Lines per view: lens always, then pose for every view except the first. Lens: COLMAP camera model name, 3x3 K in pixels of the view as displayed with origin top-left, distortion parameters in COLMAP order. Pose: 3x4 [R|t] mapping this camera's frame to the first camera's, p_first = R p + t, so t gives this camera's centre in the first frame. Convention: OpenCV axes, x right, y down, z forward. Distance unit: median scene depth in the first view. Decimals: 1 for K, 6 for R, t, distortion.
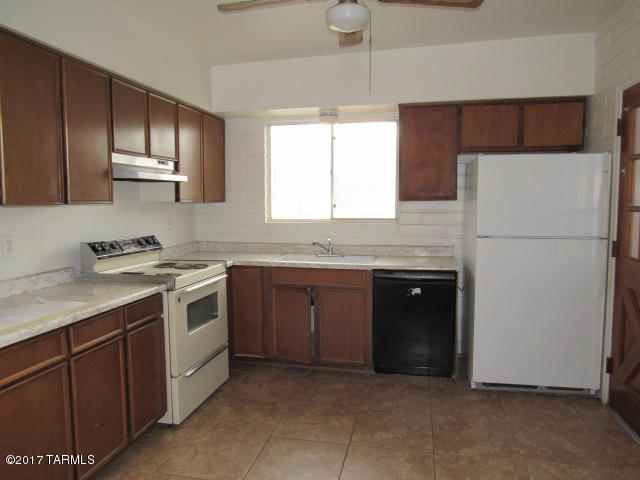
lens RADIAL K [[458.9, 0, 323.1], [0, 458.9, 240.4], [0, 0, 1]] dist [-0.026485, 0.002508]
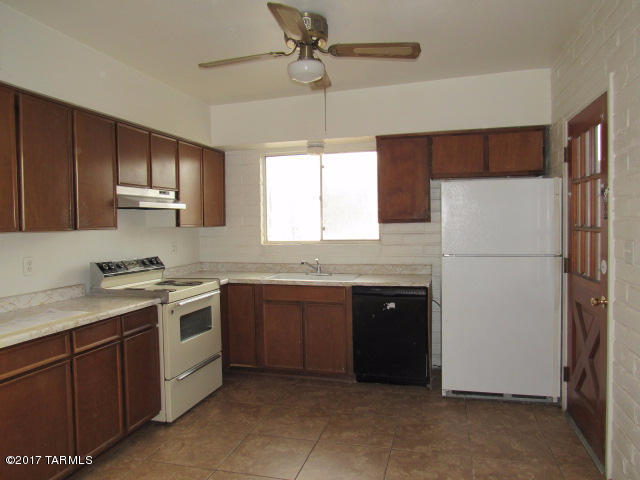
lens RADIAL K [[458.9, 0, 322.2], [0, 458.9, 240.3], [0, 0, 1]] dist [-0.026485, 0.002508]
pose [[0.998270, -0.009780, -0.057977, 0.107782], [0.006967, 0.998798, -0.048522, 0.006820], [0.058381, 0.048034, 0.997138, -0.110469]]
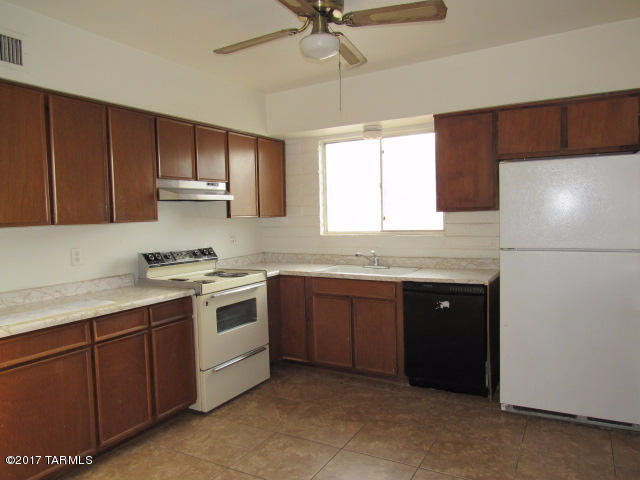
lens RADIAL K [[458.9, 0, 322.0], [0, 458.9, 240.4], [0, 0, 1]] dist [-0.026485, 0.002508]
pose [[0.952928, -0.004337, -0.303165, 0.258457], [-0.002851, 0.999725, -0.023265, -0.002750], [0.303183, 0.023034, 0.952654, -0.013252]]
